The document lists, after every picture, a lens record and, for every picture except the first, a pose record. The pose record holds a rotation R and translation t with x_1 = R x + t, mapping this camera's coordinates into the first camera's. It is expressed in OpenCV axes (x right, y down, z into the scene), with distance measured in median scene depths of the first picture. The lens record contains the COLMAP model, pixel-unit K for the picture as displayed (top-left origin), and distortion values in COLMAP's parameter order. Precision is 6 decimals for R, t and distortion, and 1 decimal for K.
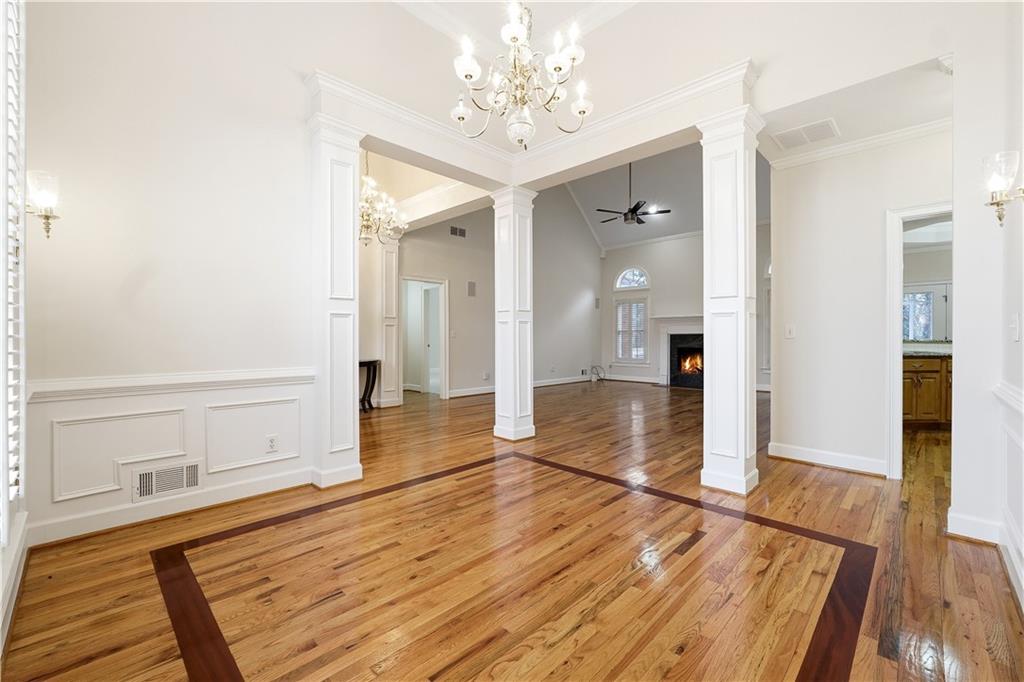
lens RADIAL K [[429.9, 0, 511.6], [0, 429.9, 340.0], [0, 0, 1]] dist [-0.010906, 0.000433]
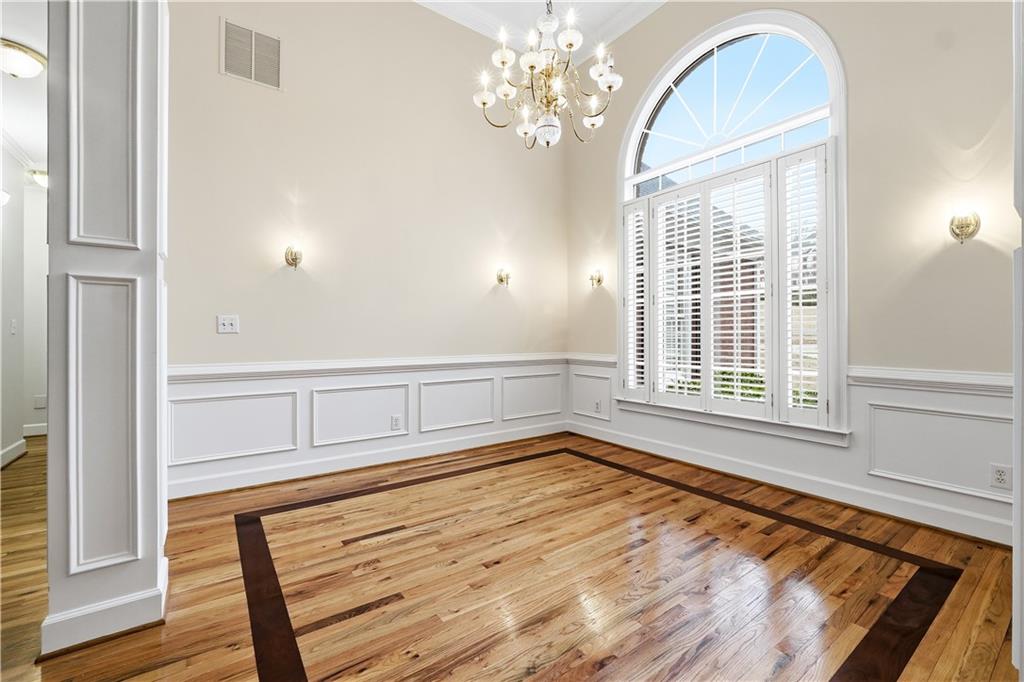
lens RADIAL K [[429.9, 0, 513.4], [0, 429.9, 338.2], [0, 0, 1]] dist [-0.010906, 0.000433]
pose [[-0.986362, 0.001080, 0.164584, -0.070712], [0.002340, 0.999969, 0.007466, 0.006362], [-0.164571, 0.007749, -0.986335, 2.055983]]
